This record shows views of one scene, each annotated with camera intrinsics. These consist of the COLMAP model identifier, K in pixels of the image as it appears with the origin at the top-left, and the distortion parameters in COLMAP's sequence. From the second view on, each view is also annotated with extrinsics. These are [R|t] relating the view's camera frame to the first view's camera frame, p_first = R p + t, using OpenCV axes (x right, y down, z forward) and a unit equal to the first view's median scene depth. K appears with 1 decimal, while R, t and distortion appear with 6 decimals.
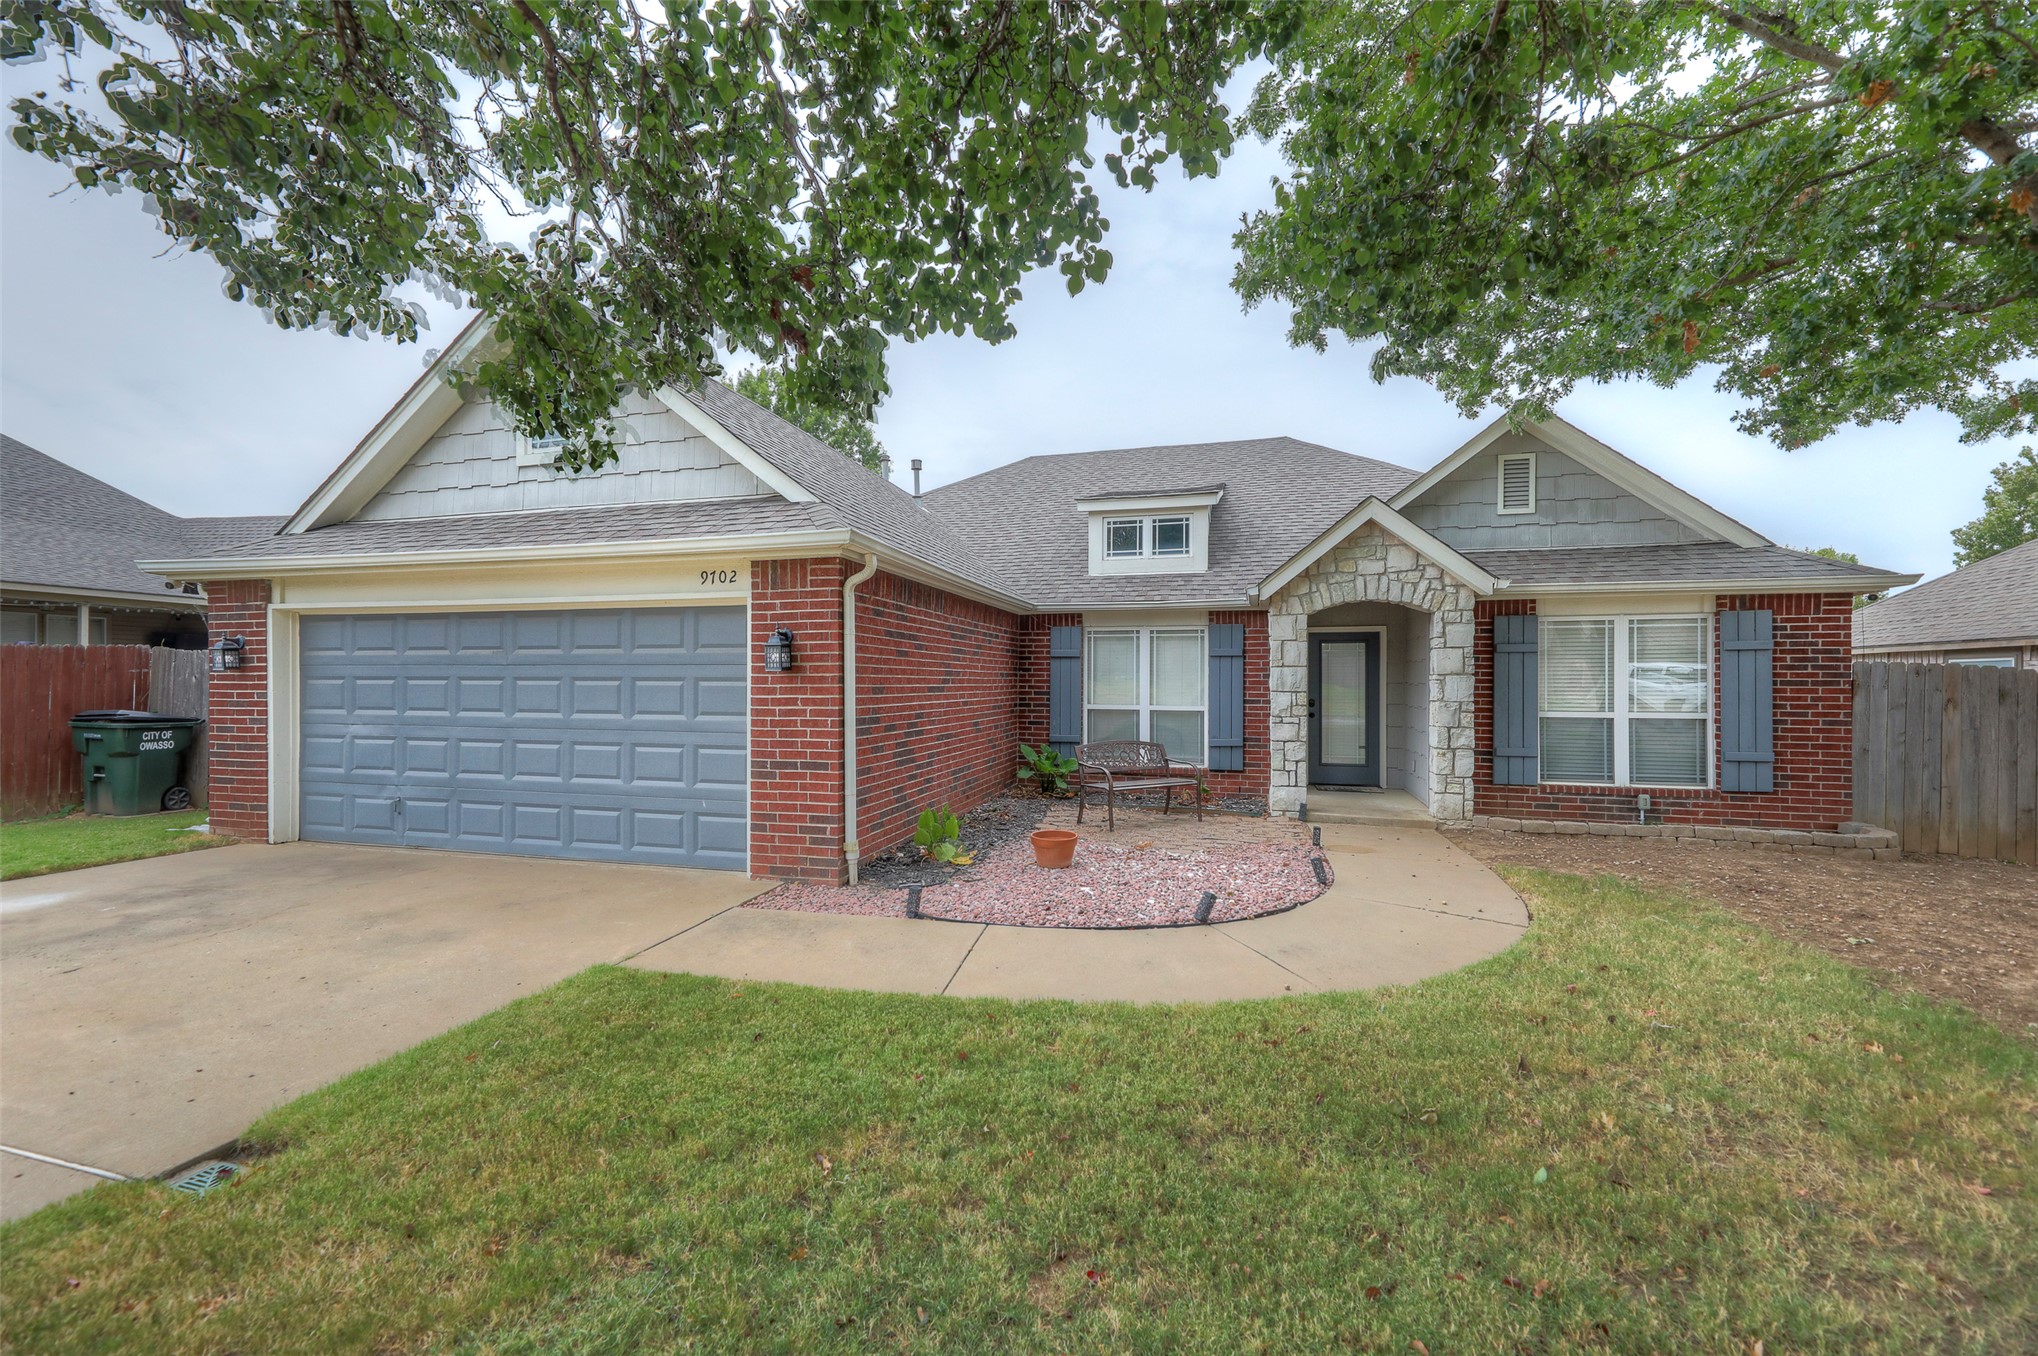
lens RADIAL K [[817.4, 0, 1013.4], [0, 817.4, 678.9], [0, 0, 1]] dist [0.006459, -0.001915]
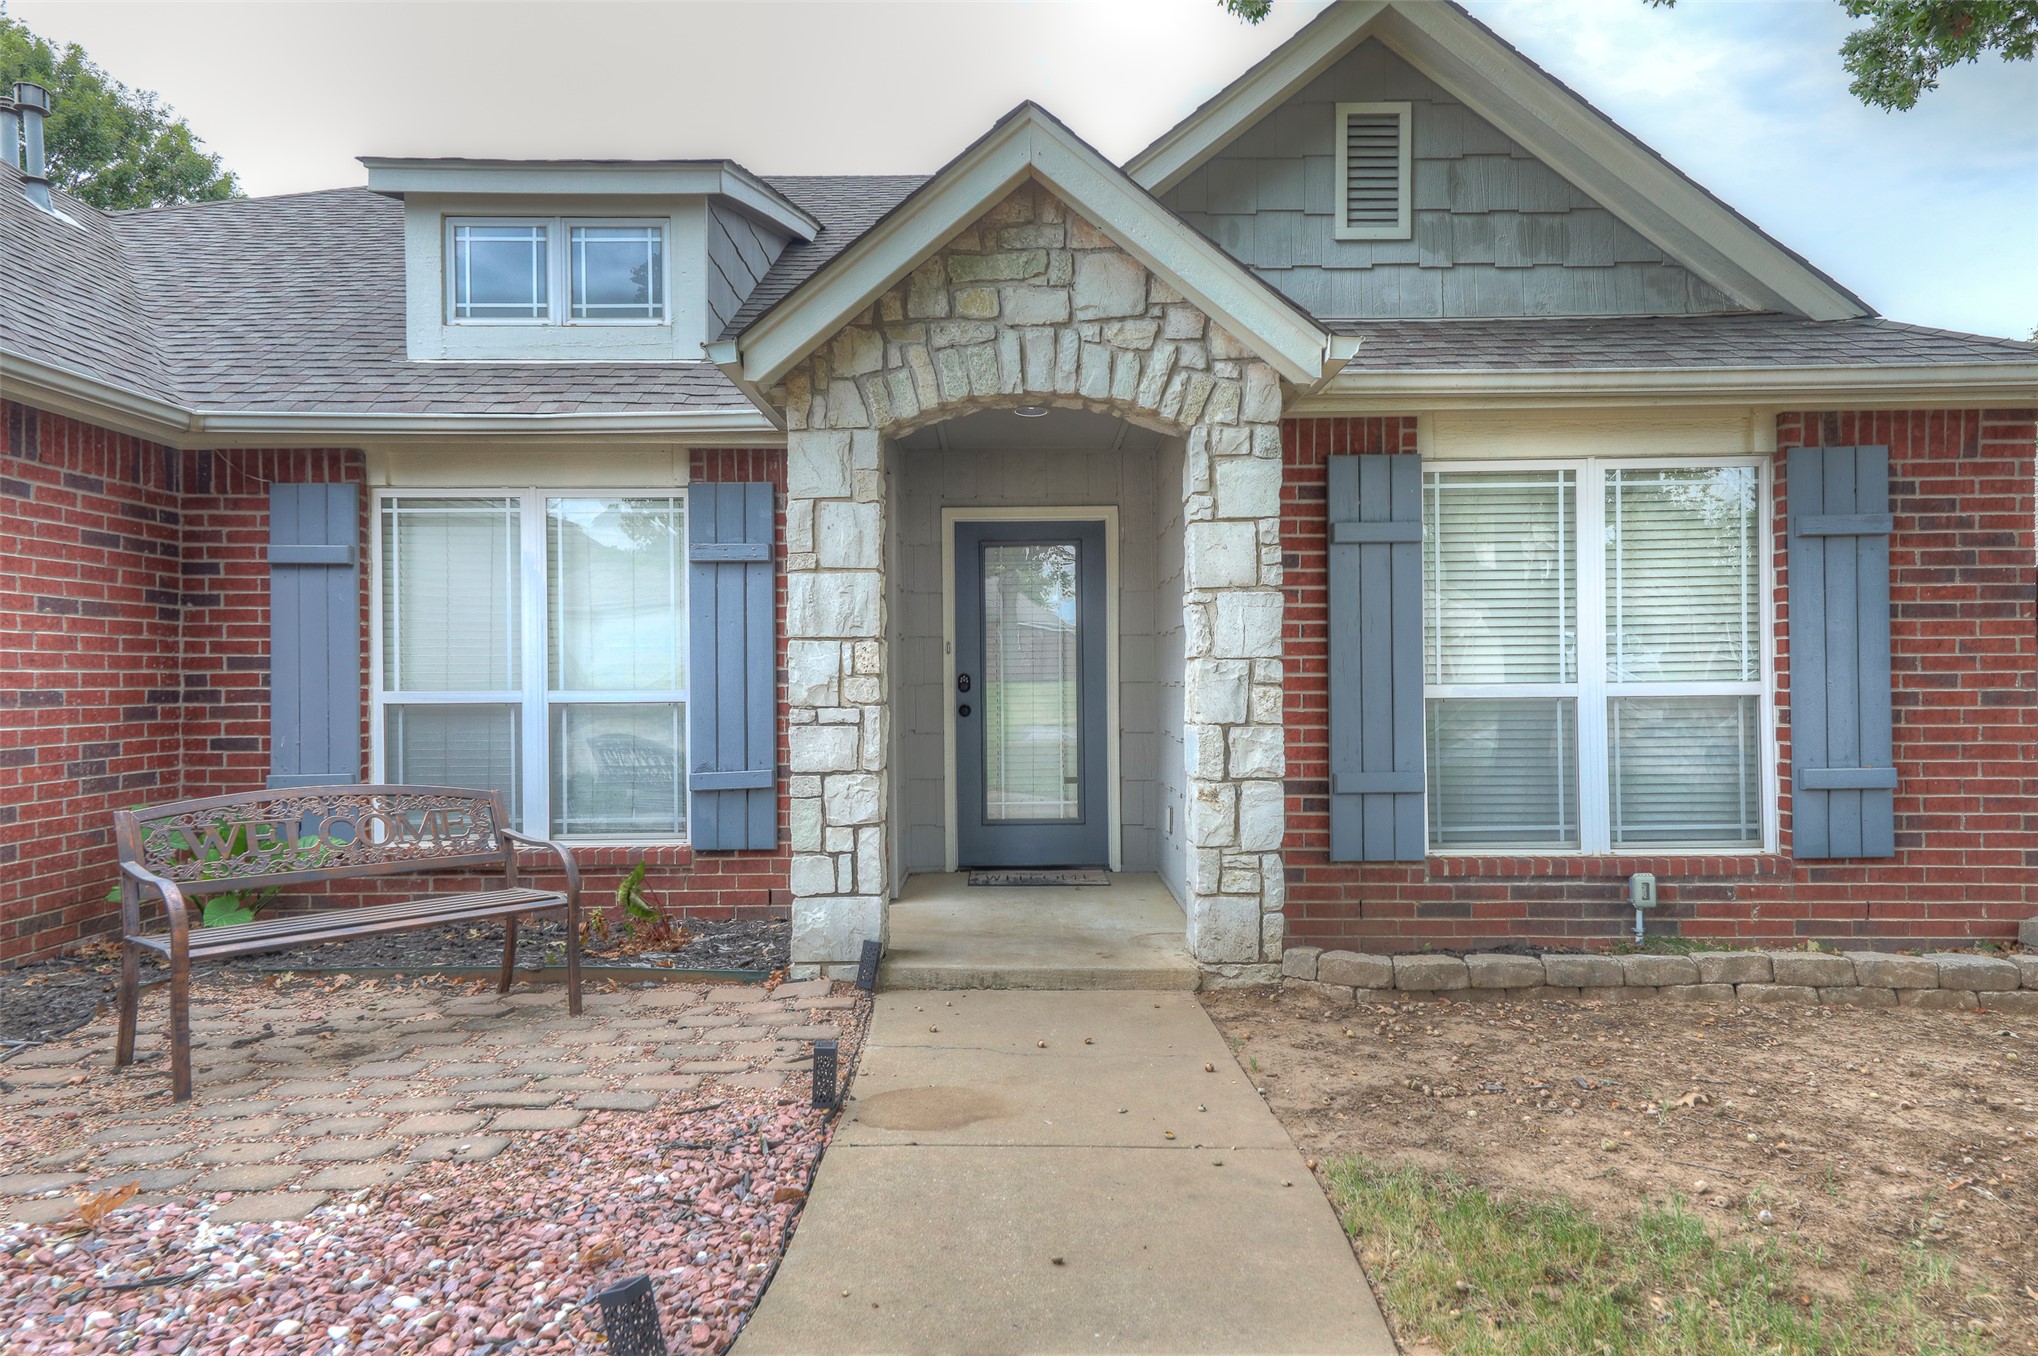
lens RADIAL K [[1296.6, 0, 1019.0], [0, 1296.6, 673.5], [0, 0, 1]] dist [0.035009, 0.001947]
pose [[0.959743, -0.007637, 0.280775, 0.260112], [0.009194, 0.999949, -0.004228, 0.035873], [-0.280728, 0.006639, 0.959764, 0.427660]]
